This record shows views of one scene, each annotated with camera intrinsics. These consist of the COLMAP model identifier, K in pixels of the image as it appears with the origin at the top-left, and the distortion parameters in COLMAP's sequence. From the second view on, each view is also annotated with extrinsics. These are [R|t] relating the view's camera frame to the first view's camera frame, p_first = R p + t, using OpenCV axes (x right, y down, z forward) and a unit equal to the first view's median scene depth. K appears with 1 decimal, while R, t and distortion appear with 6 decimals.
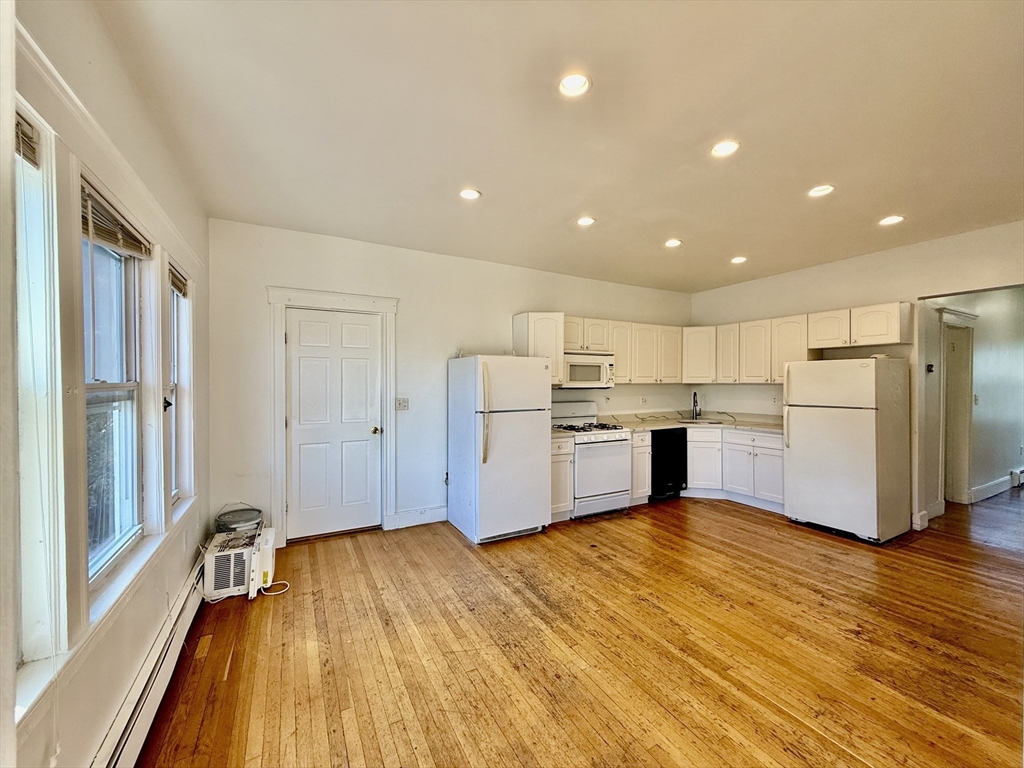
lens RADIAL K [[407.7, 0, 509.4], [0, 407.7, 383.5], [0, 0, 1]] dist [-0.002638, 0.000564]
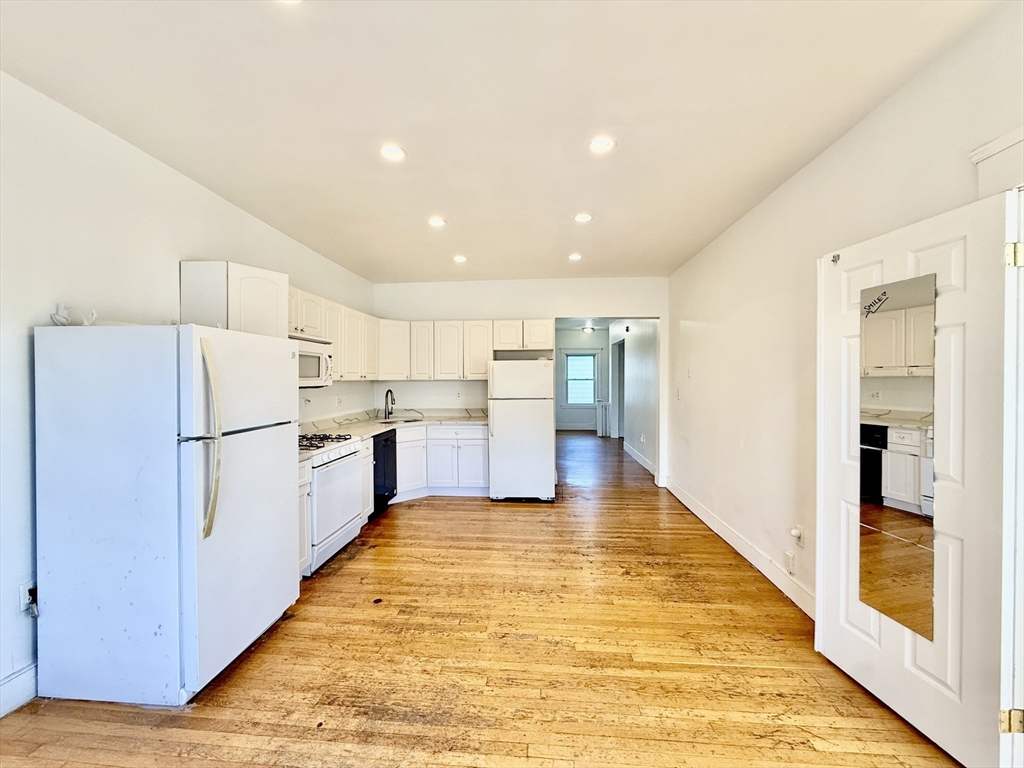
lens RADIAL K [[407.7, 0, 508.9], [0, 407.7, 384.6], [0, 0, 1]] dist [-0.002638, 0.000564]
pose [[0.547736, -0.013389, 0.836544, -0.281557], [0.005686, 0.999908, 0.012281, -0.000032], [-0.836632, -0.001970, 0.547762, 0.410123]]
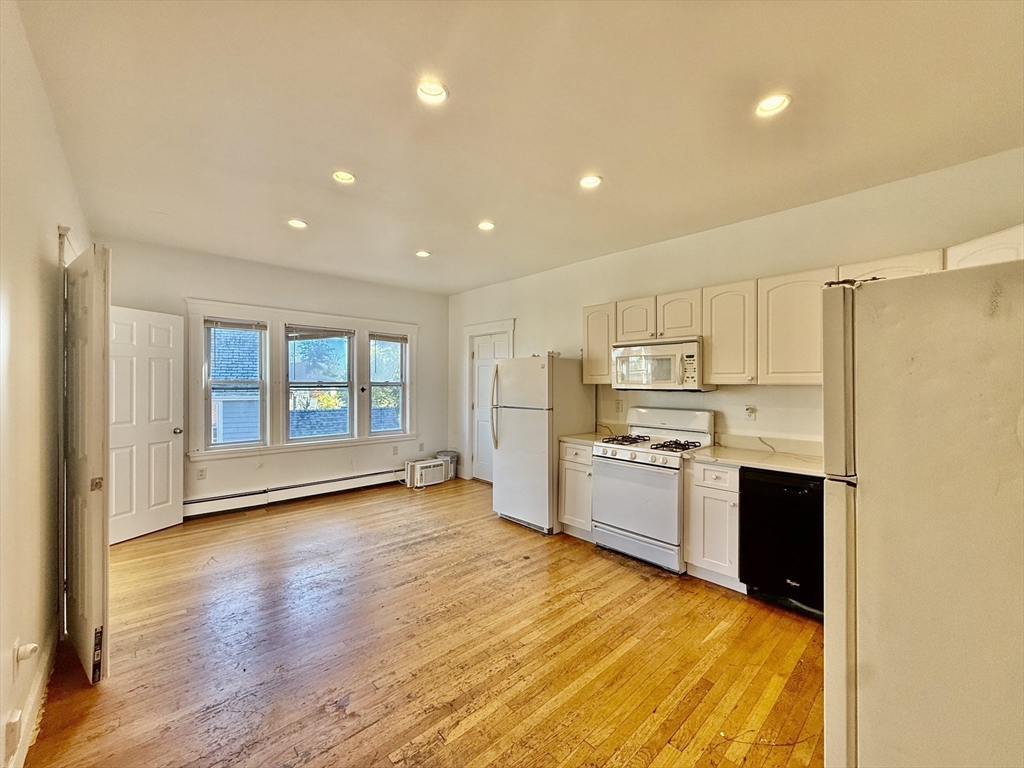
lens RADIAL K [[407.7, 0, 509.4], [0, 407.7, 384.8], [0, 0, 1]] dist [-0.002638, 0.000564]
pose [[0.248194, 0.004469, -0.968700, 1.124182], [-0.009245, 0.999955, 0.002245, 0.003226], [0.968666, 0.008399, 0.248224, 0.747615]]
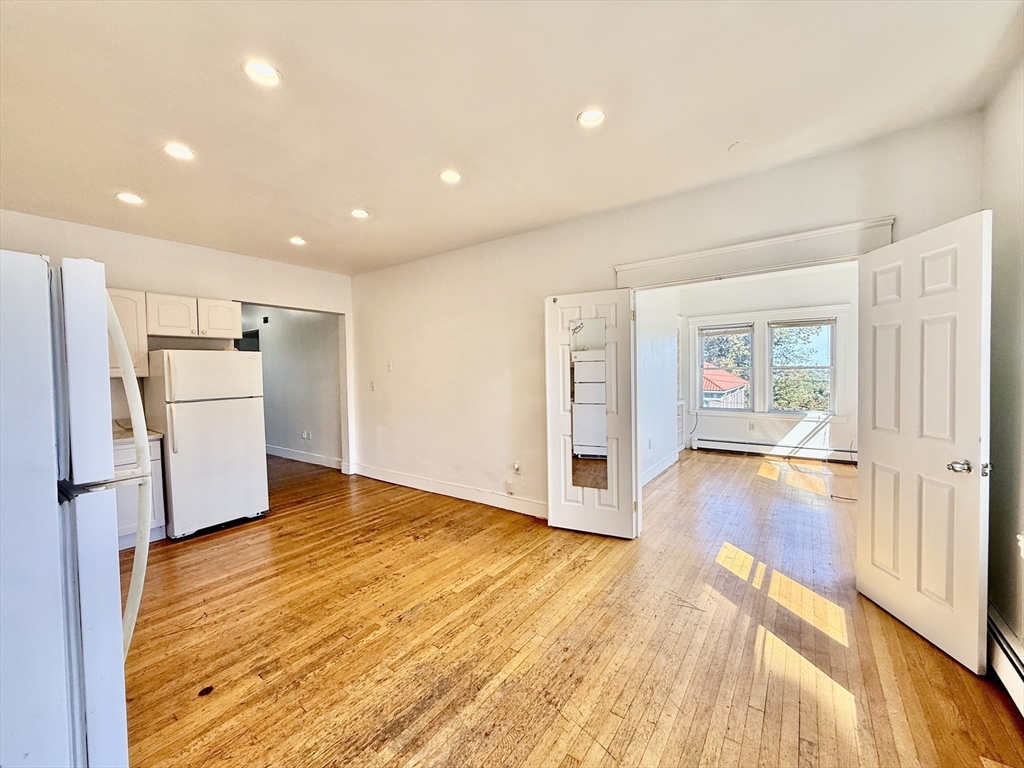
lens RADIAL K [[407.7, 0, 508.5], [0, 407.7, 382.8], [0, 0, 1]] dist [-0.002638, 0.000564]
pose [[-0.429582, -0.018511, 0.902838, -0.422201], [0.022389, 0.999264, 0.031142, 0.004414], [-0.902750, 0.033592, -0.428851, 0.886642]]
